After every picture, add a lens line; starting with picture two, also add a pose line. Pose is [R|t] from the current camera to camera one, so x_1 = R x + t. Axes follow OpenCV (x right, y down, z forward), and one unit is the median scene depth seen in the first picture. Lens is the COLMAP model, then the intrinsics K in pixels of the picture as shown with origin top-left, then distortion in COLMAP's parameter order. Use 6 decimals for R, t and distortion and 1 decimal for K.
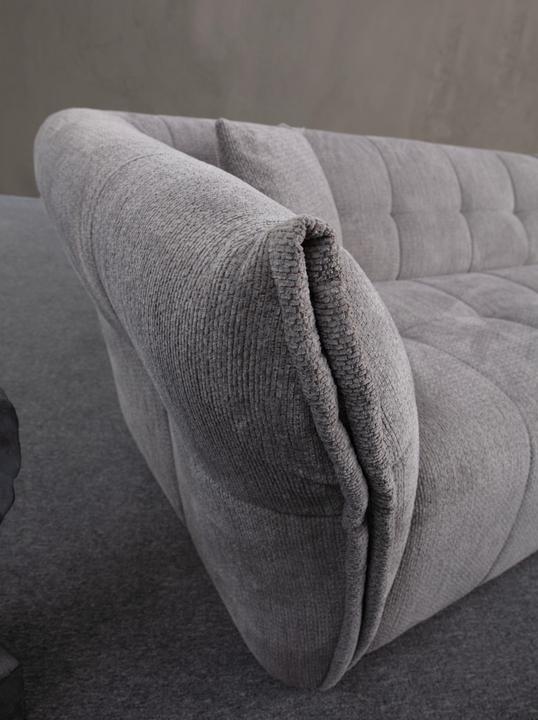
lens RADIAL K [[532.7, 0, 269.2], [0, 532.7, 318.6], [0, 0, 1]] dist [-0.085630, 0.042218]
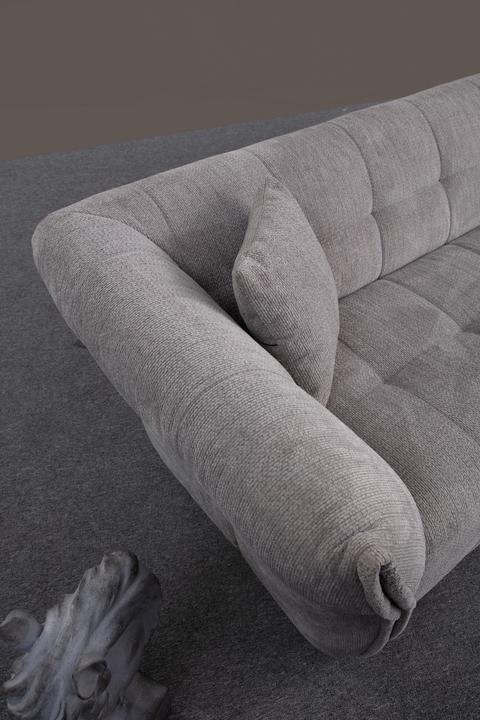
lens RADIAL K [[614.5, 0, 240.1], [0, 614.5, 359.2], [0, 0, 1]] dist [-0.020303, -0.005266]
pose [[0.990130, -0.136678, 0.031000, -0.143965], [0.115564, 0.921357, 0.371142, -0.637017], [-0.079289, -0.363897, 0.928058, -0.251910]]
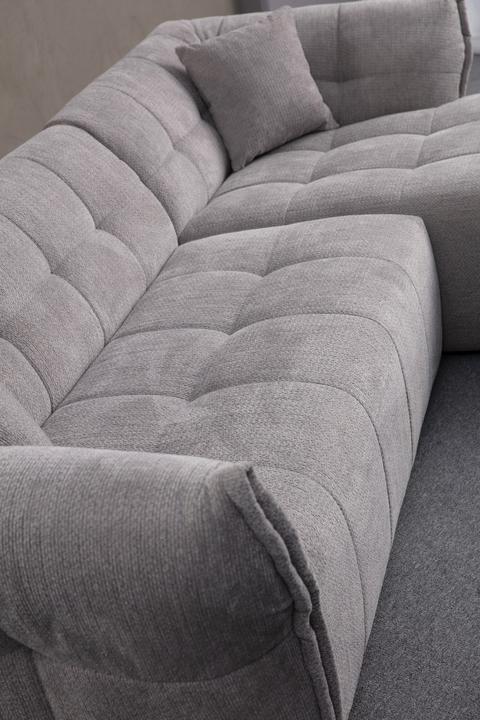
lens RADIAL K [[1320.9, 0, 241.3], [0, 1320.9, 357.9], [0, 0, 1]] dist [0.192491, 0.000000]
pose [[0.689196, -0.498970, 0.525393, -0.786161], [0.498181, 0.852842, 0.156450, -0.453153], [-0.526141, 0.153916, 0.836352, -1.042473]]
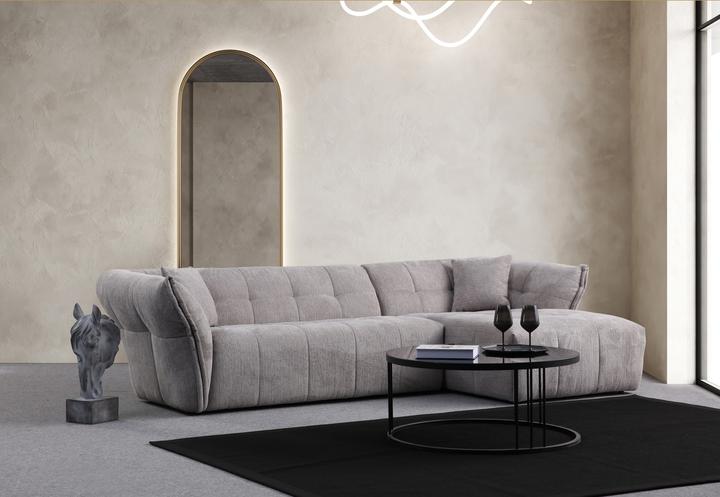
lens RADIAL K [[1426.3, 0, 359.1], [0, 1426.3, 247.7], [0, 0, 1]] dist [0.186286, 0.000000]
pose [[0.991722, -0.128400, -0.000410, 1.120075], [0.118963, 0.920021, -0.373375, 2.932538], [0.048318, 0.370236, 0.927680, -7.131430]]
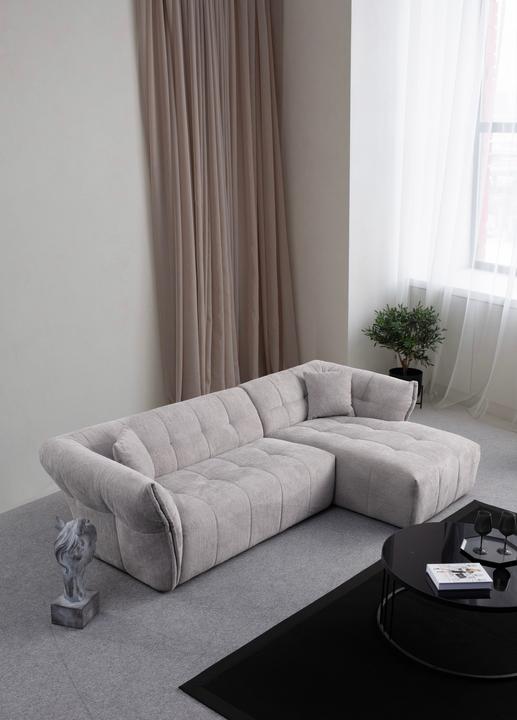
lens RADIAL K [[813.8, 0, 266.5], [0, 813.8, 388.8], [0, 0, 1]] dist [-0.013676, 0.000000]
pose [[0.944726, -0.174010, 0.277871, -0.544142], [0.202531, 0.976225, -0.077239, -0.103186], [-0.257825, 0.129247, 0.957508, -4.276652]]
